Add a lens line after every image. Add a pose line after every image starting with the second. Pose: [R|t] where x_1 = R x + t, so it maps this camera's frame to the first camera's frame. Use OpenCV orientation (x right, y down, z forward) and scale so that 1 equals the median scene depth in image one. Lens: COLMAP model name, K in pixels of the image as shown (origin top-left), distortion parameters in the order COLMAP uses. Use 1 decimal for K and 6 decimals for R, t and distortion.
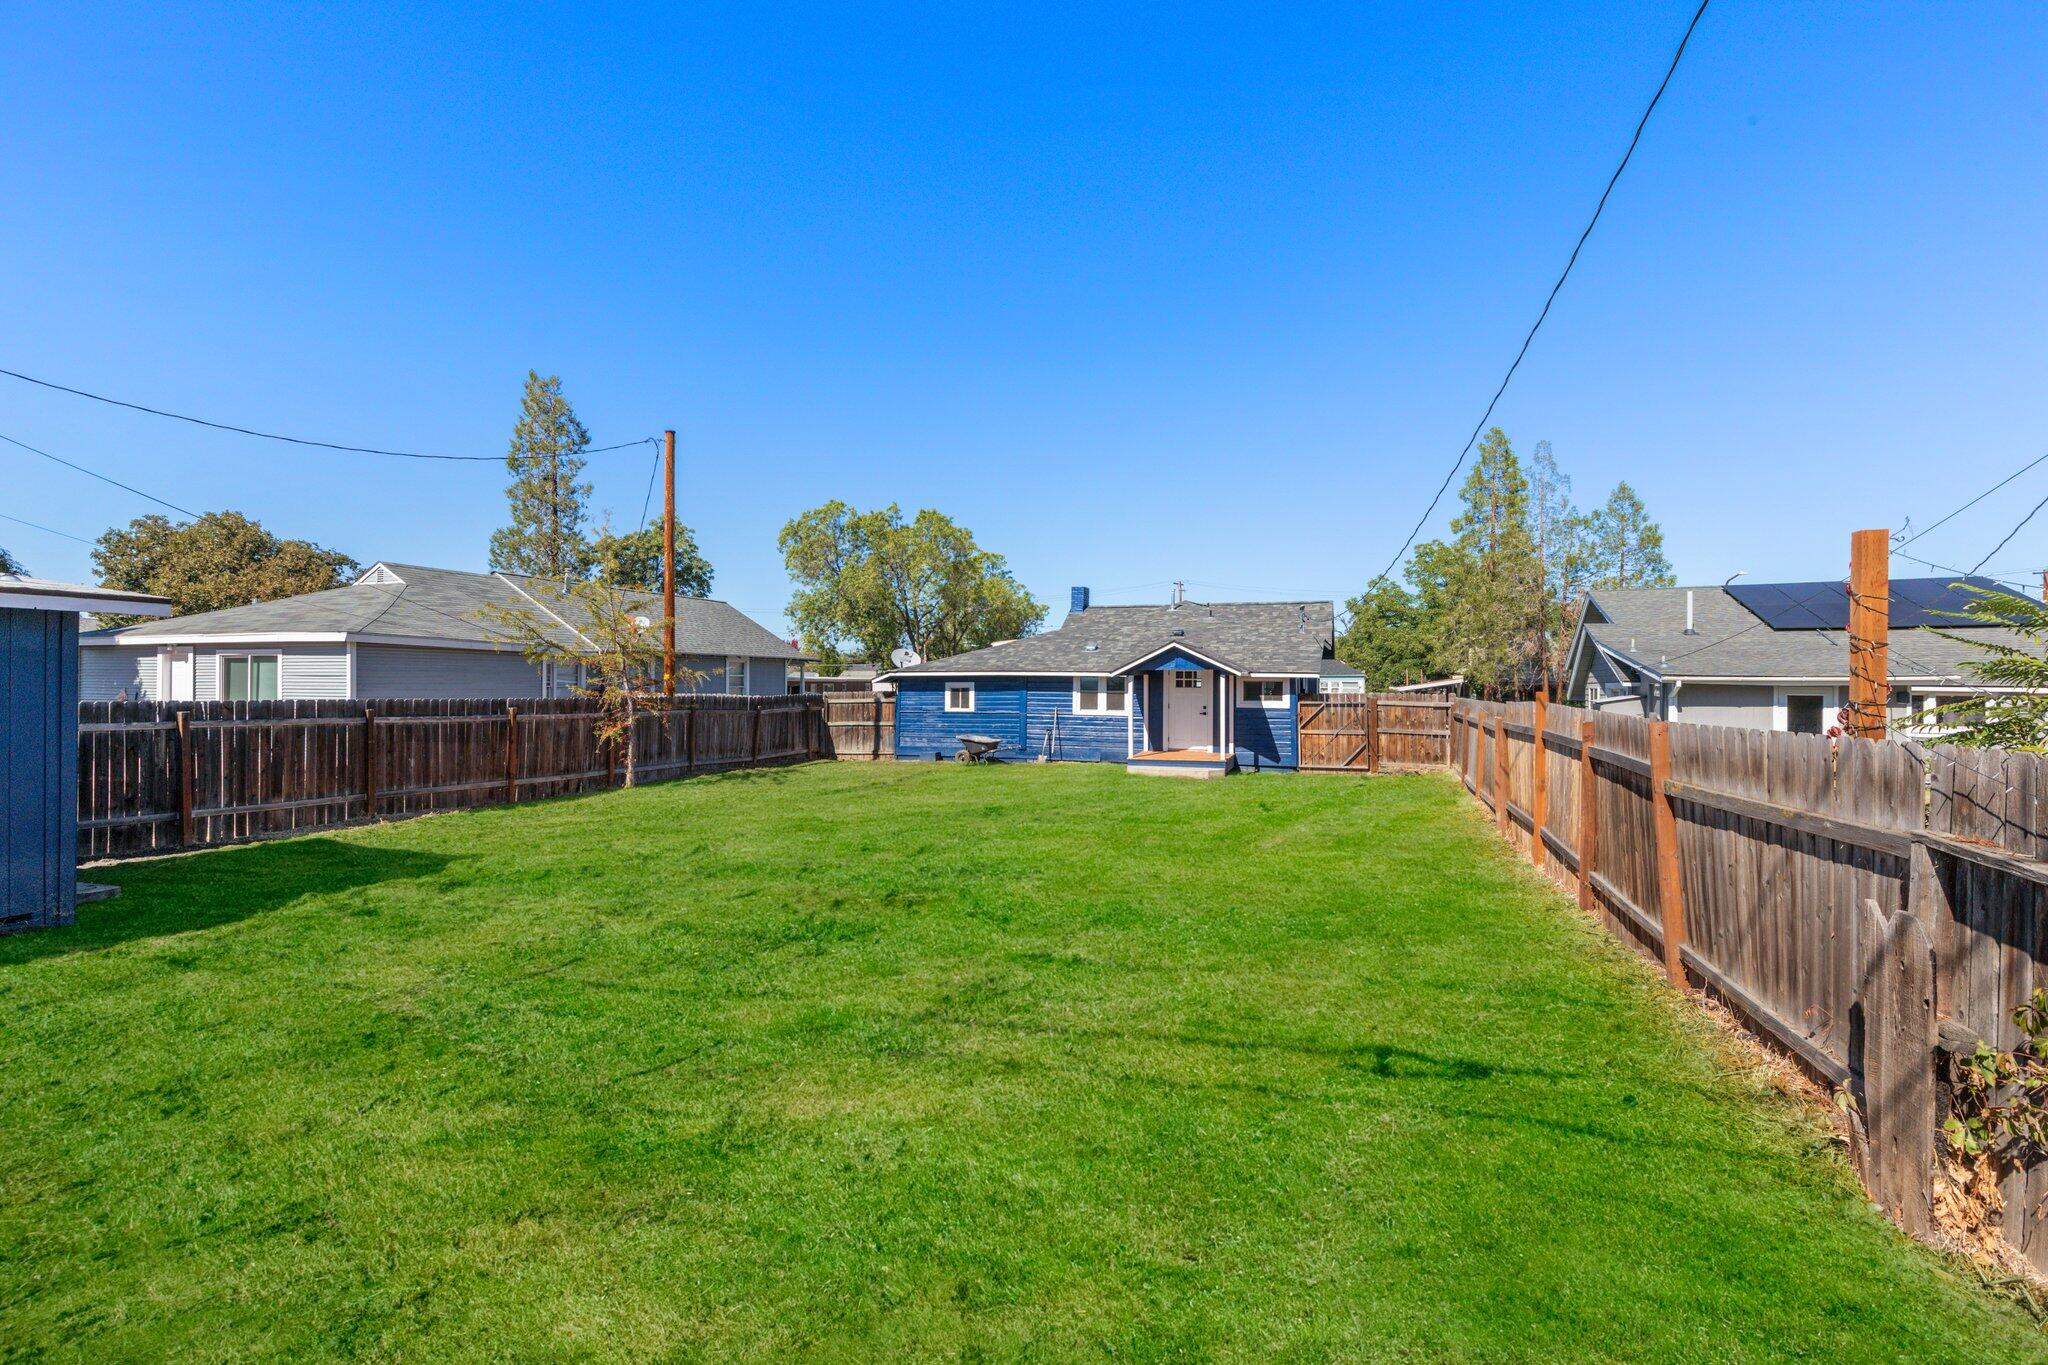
lens RADIAL K [[920.2, 0, 1034.3], [0, 920.2, 682.6], [0, 0, 1]] dist [0.012767, -0.000405]
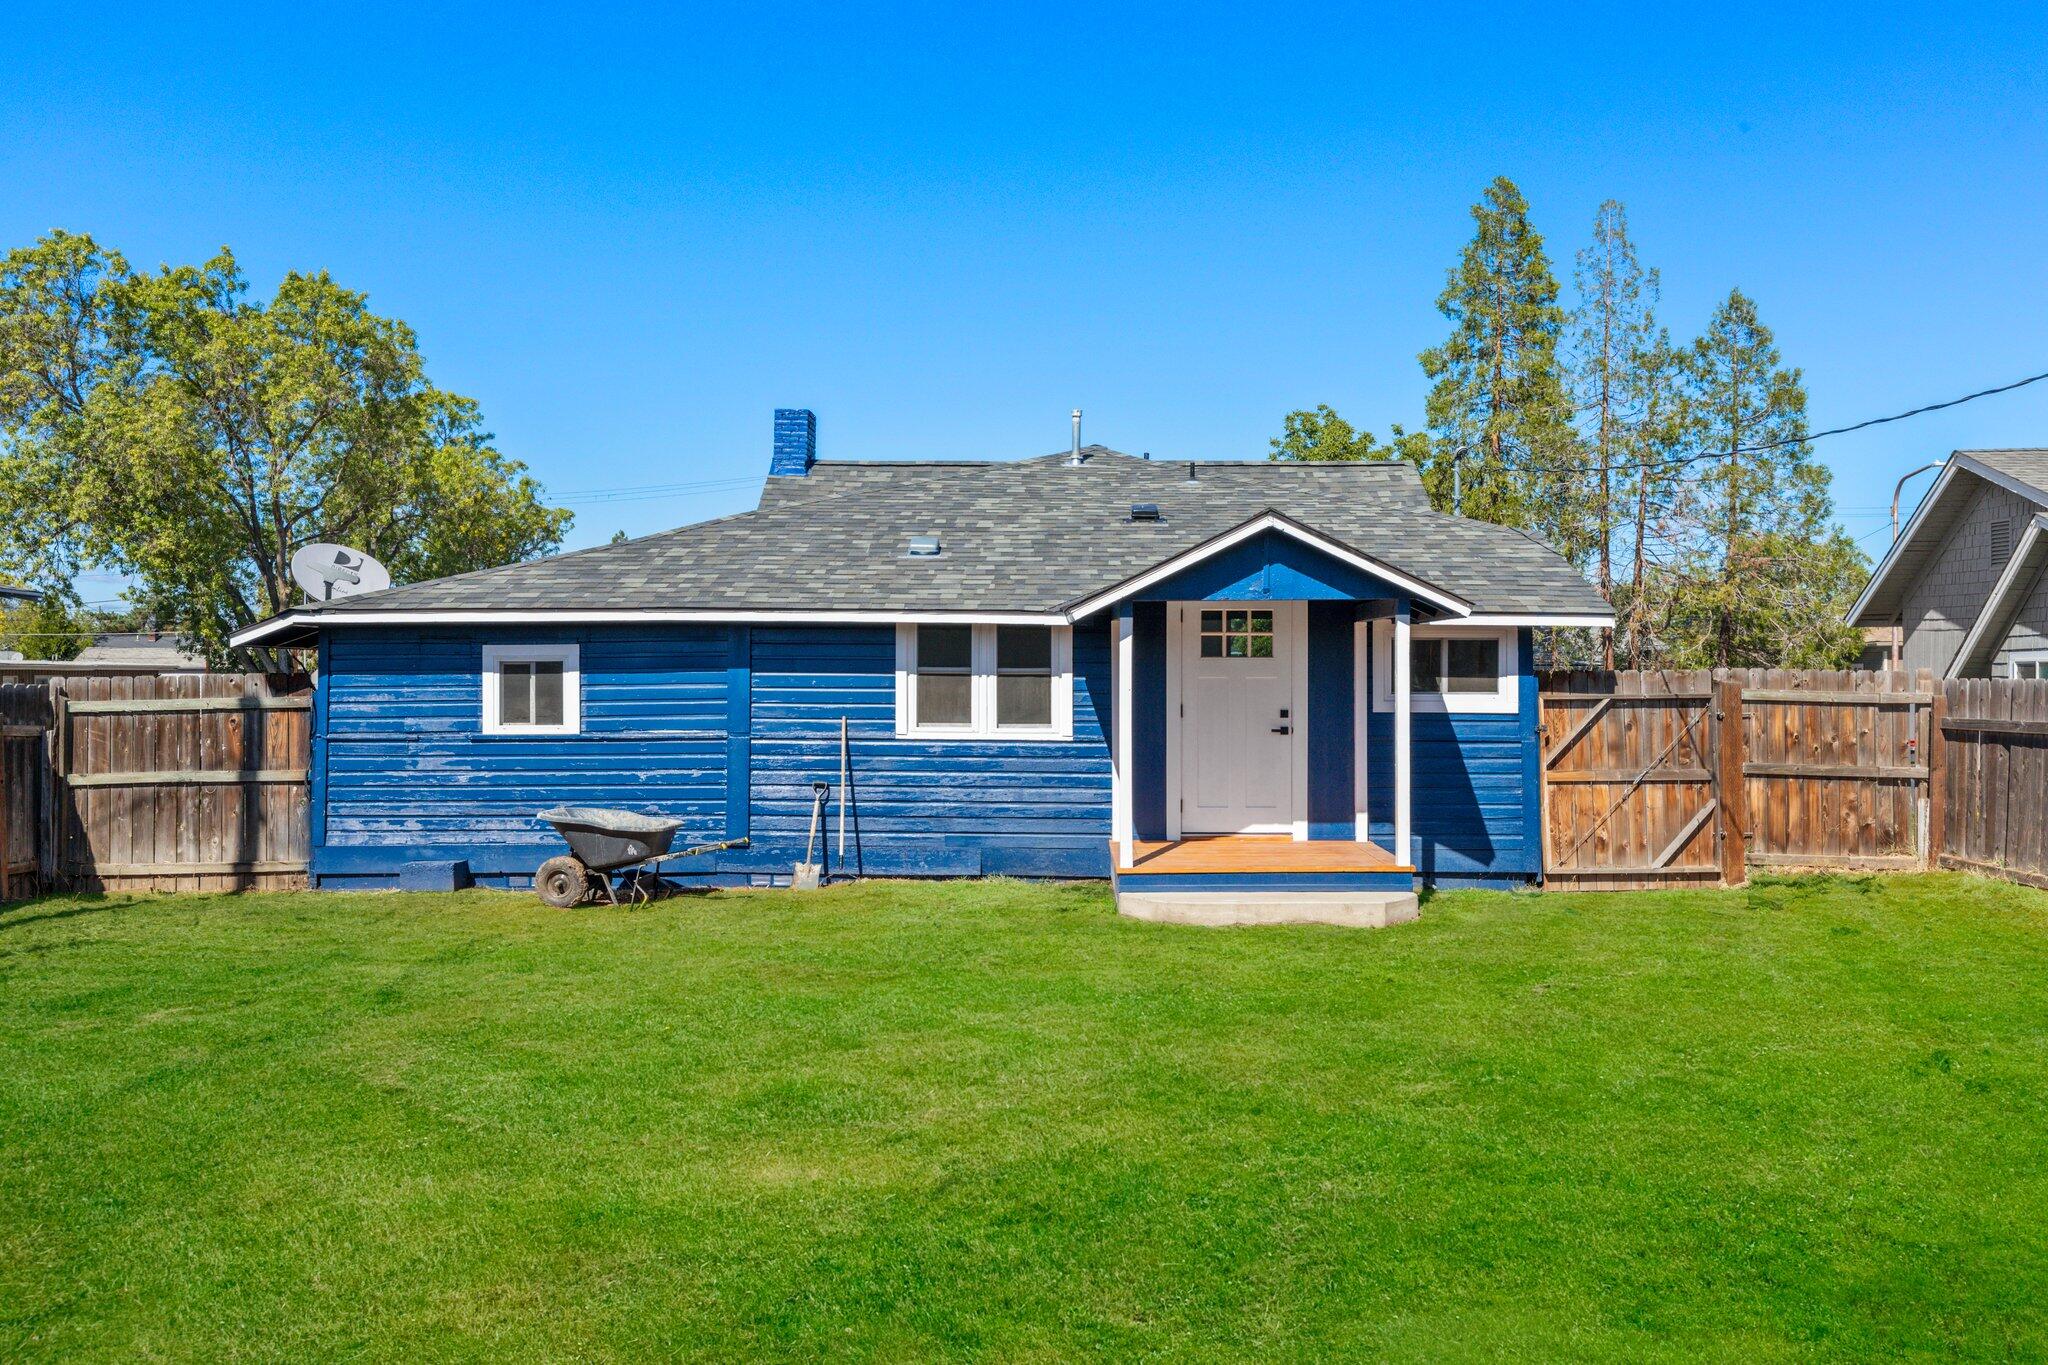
lens RADIAL K [[1628.9, 0, 1024.0], [0, 1628.9, 682.5], [0, 0, 1]] dist [0.003138, 0.003195]
pose [[0.948976, -0.004000, 0.315323, -0.096069], [0.002958, 0.999988, 0.003783, 0.011228], [-0.315335, -0.002657, 0.948977, 0.393996]]
